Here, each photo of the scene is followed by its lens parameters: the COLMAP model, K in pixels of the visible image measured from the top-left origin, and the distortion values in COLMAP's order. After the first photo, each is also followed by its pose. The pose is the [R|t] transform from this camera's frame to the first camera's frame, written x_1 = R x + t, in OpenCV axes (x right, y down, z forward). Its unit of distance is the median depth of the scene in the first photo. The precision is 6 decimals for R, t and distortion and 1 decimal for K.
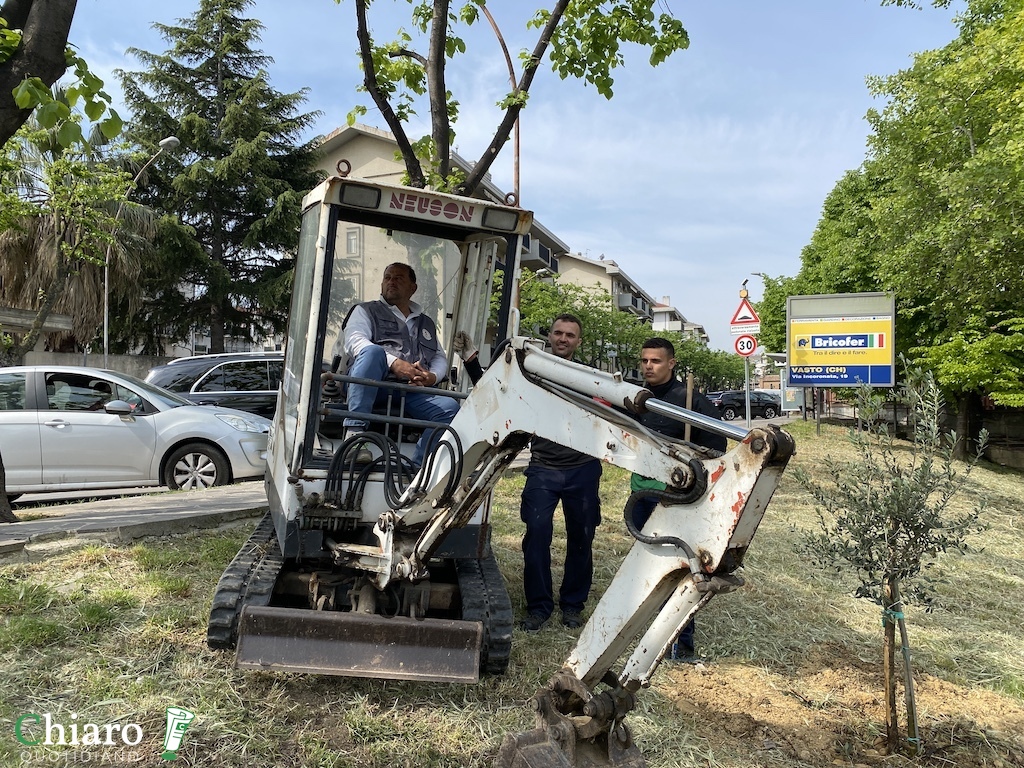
lens RADIAL K [[767.1, 0, 521.8], [0, 767.1, 383.9], [0, 0, 1]] dist [0.020511, -0.019344]
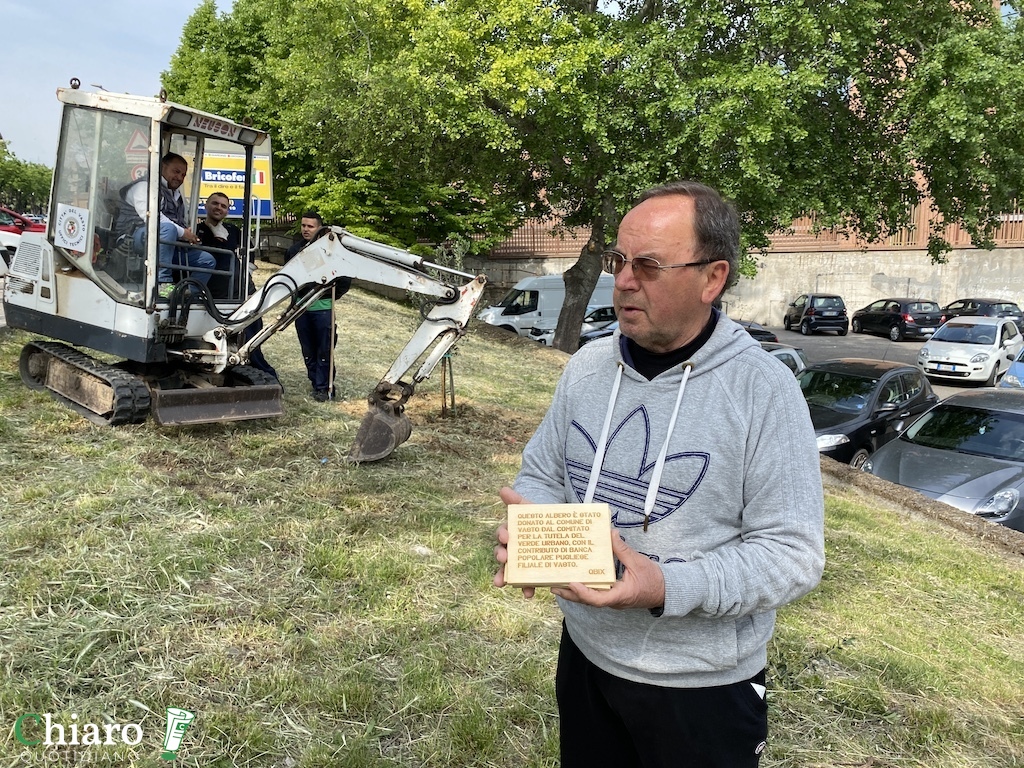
lens RADIAL K [[767.1, 0, 505.9], [0, 767.1, 379.7], [0, 0, 1]] dist [0.020511, -0.019344]
pose [[0.680555, -0.129614, 0.721142, -0.966581], [-0.035643, 0.977207, 0.209274, -0.088235], [-0.731830, -0.168126, 0.660423, -0.548281]]
